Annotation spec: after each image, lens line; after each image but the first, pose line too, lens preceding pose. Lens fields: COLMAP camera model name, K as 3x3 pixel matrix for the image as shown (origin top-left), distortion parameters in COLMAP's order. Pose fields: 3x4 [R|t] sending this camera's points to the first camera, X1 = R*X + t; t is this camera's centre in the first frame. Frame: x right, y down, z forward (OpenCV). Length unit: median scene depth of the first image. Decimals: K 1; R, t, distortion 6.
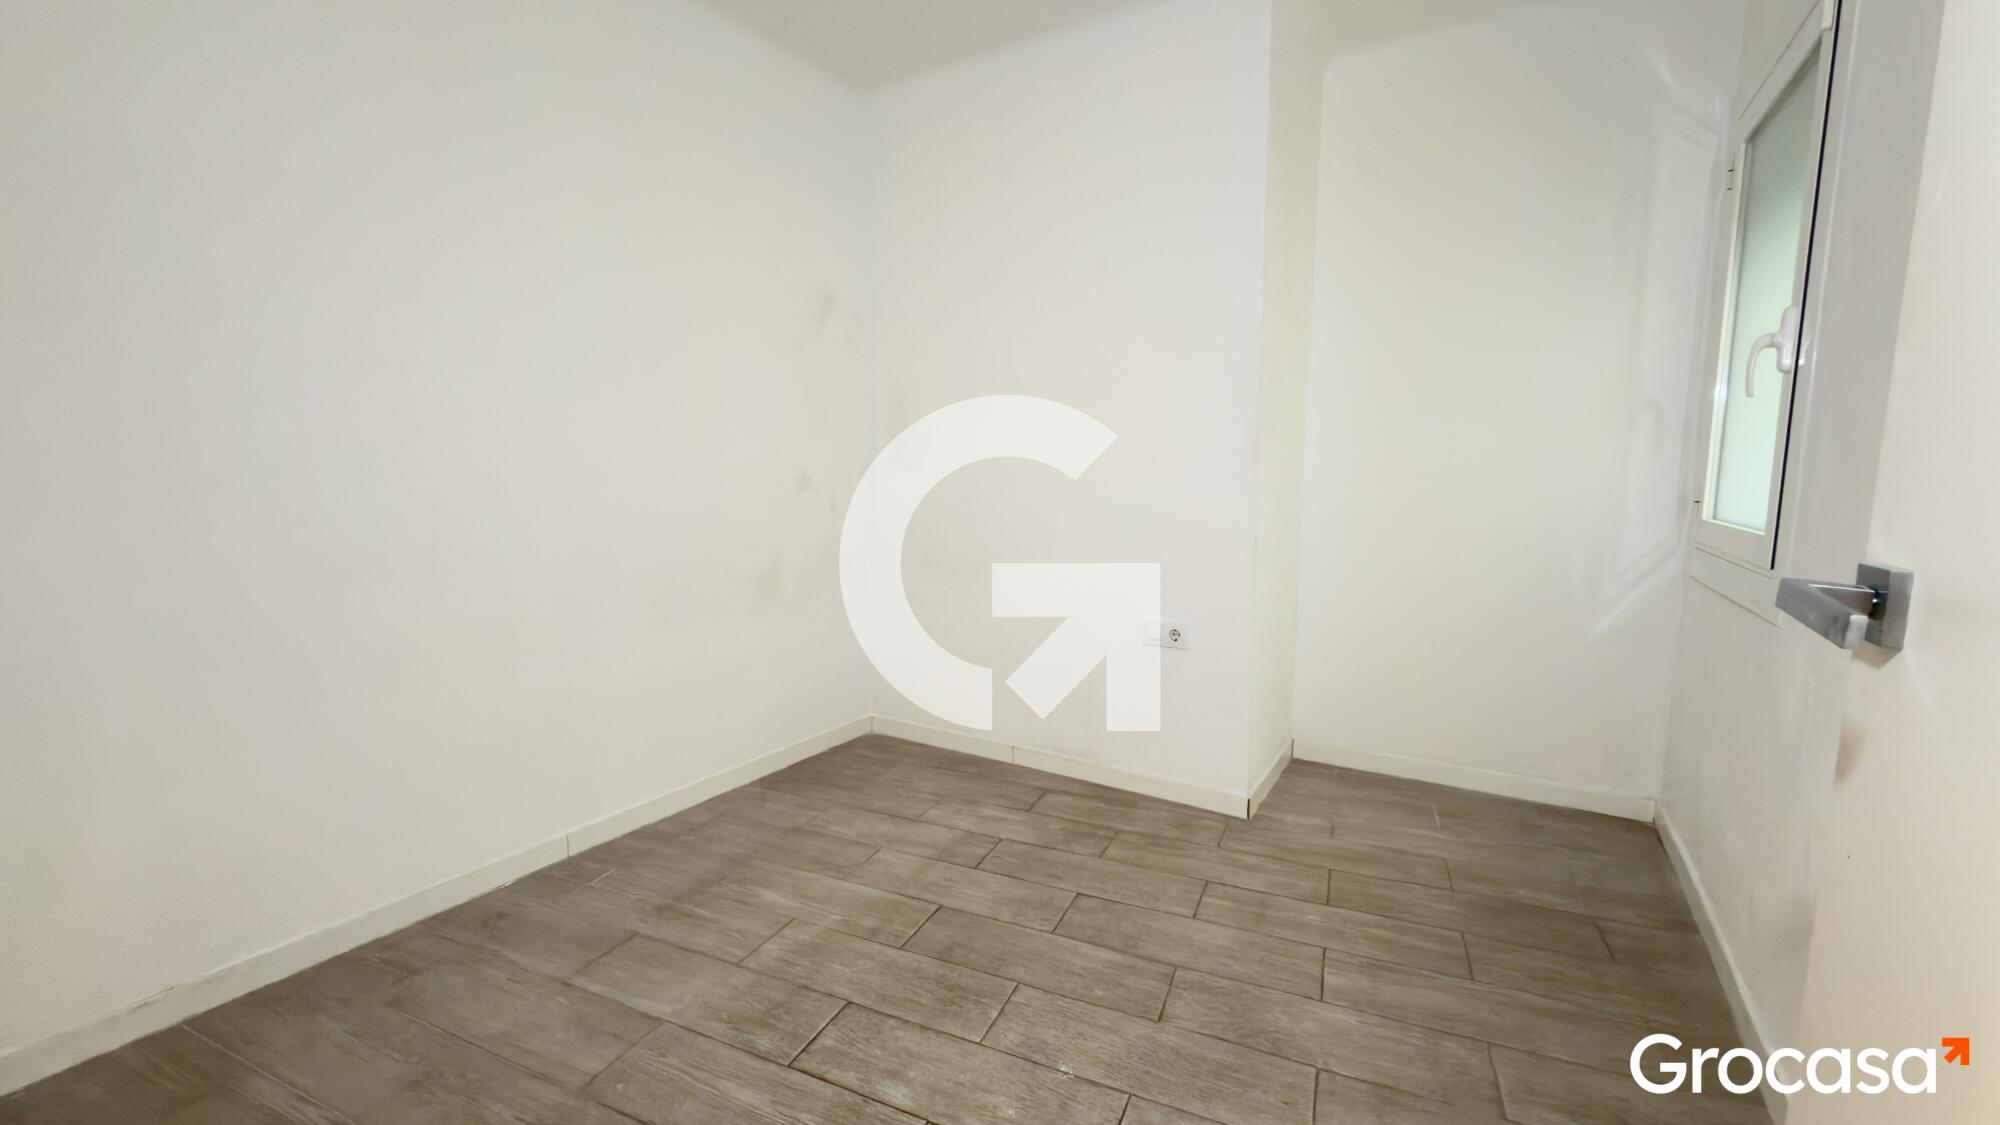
lens RADIAL K [[798.8, 0, 1000.5], [0, 798.8, 563.9], [0, 0, 1]] dist [0.001107, -0.000071]
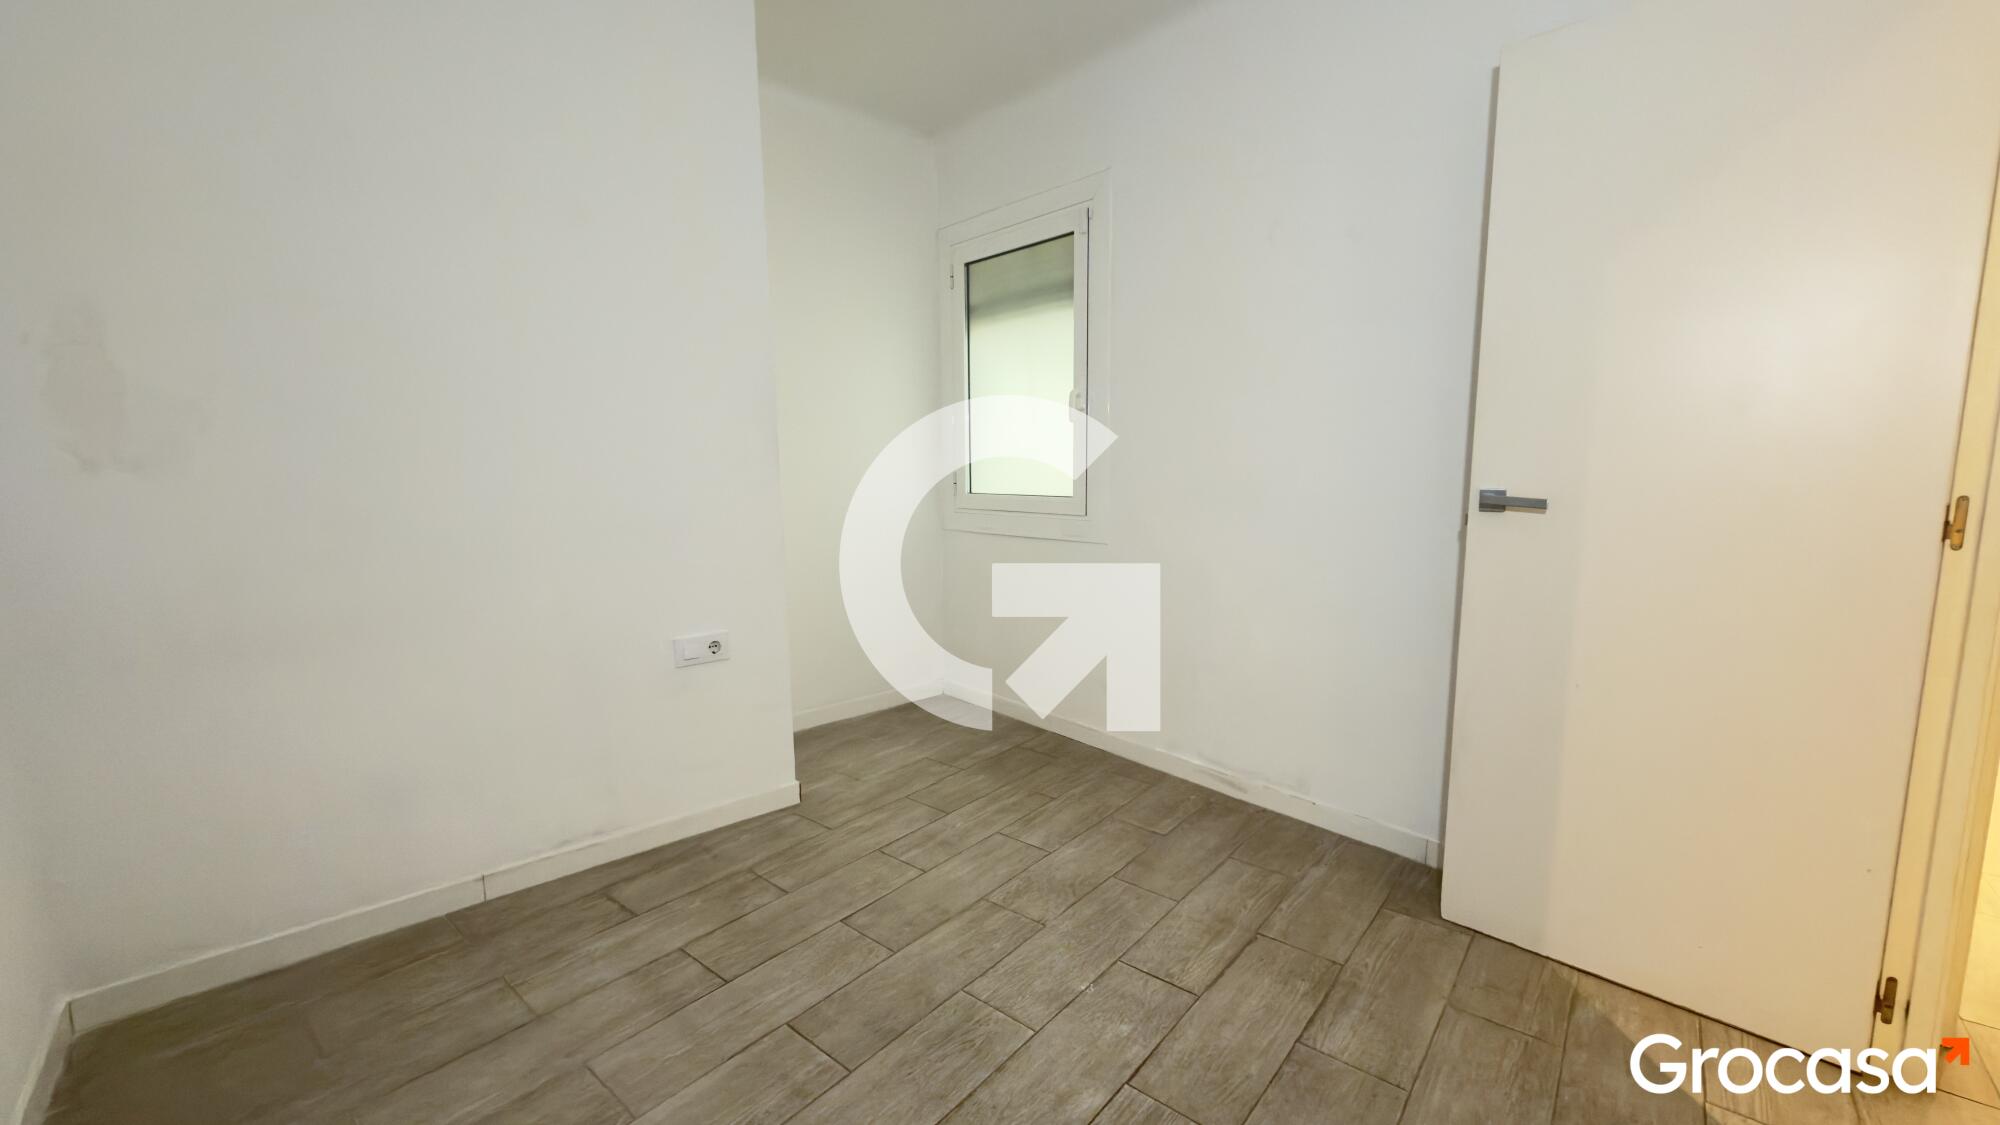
lens RADIAL K [[798.8, 0, 1000.5], [0, 798.8, 563.9], [0, 0, 1]] dist [0.001107, -0.000071]
pose [[0.269801, -0.126481, 0.954573, -0.706082], [0.121682, 0.987867, 0.096500, -0.067856], [-0.955197, 0.090118, 0.281918, 0.535000]]
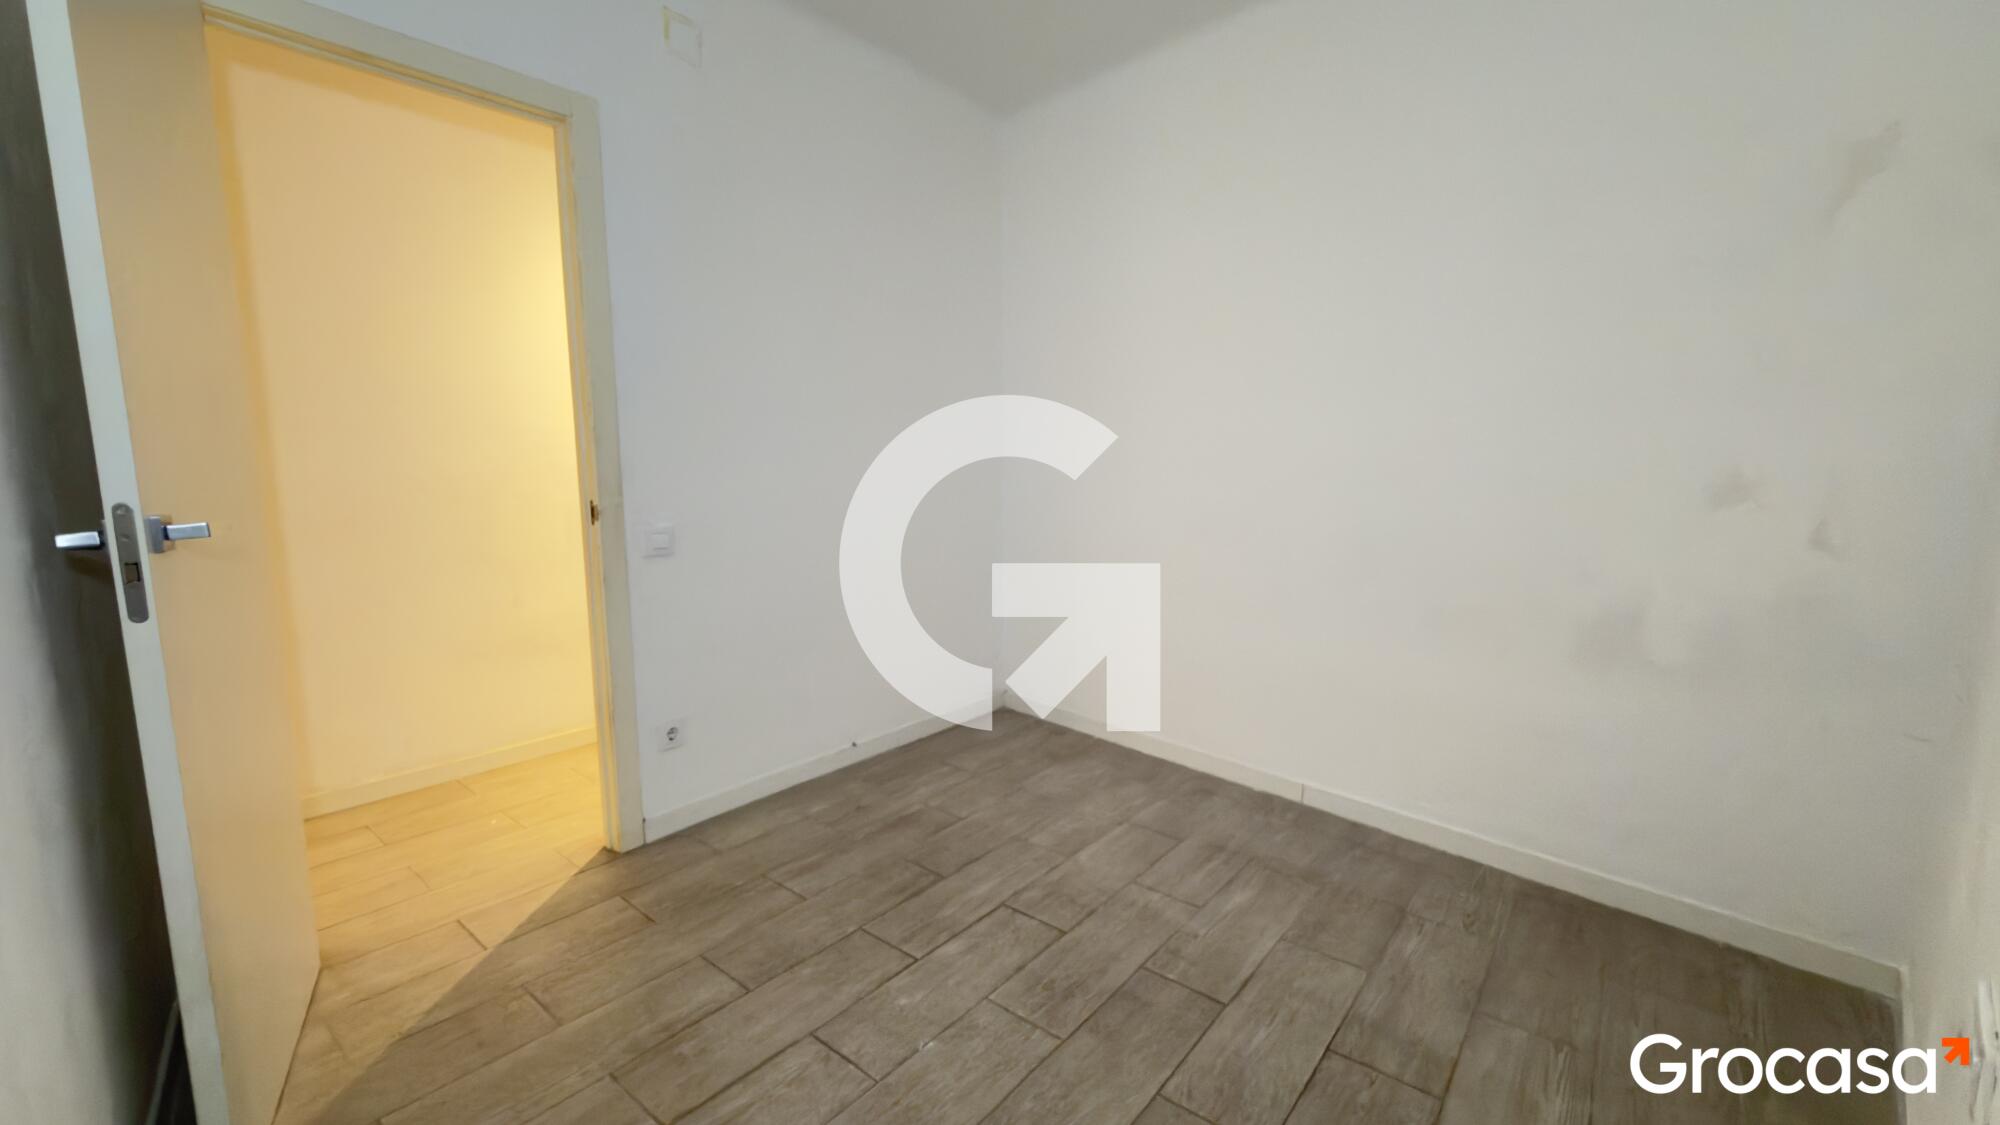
lens RADIAL K [[798.8, 0, 1000.5], [0, 798.8, 563.9], [0, 0, 1]] dist [0.001107, -0.000071]
pose [[-0.265932, 0.123265, -0.956078, 0.707865], [-0.119343, 0.979952, 0.159538, -0.115505], [0.956576, 0.156527, -0.245890, 0.905793]]
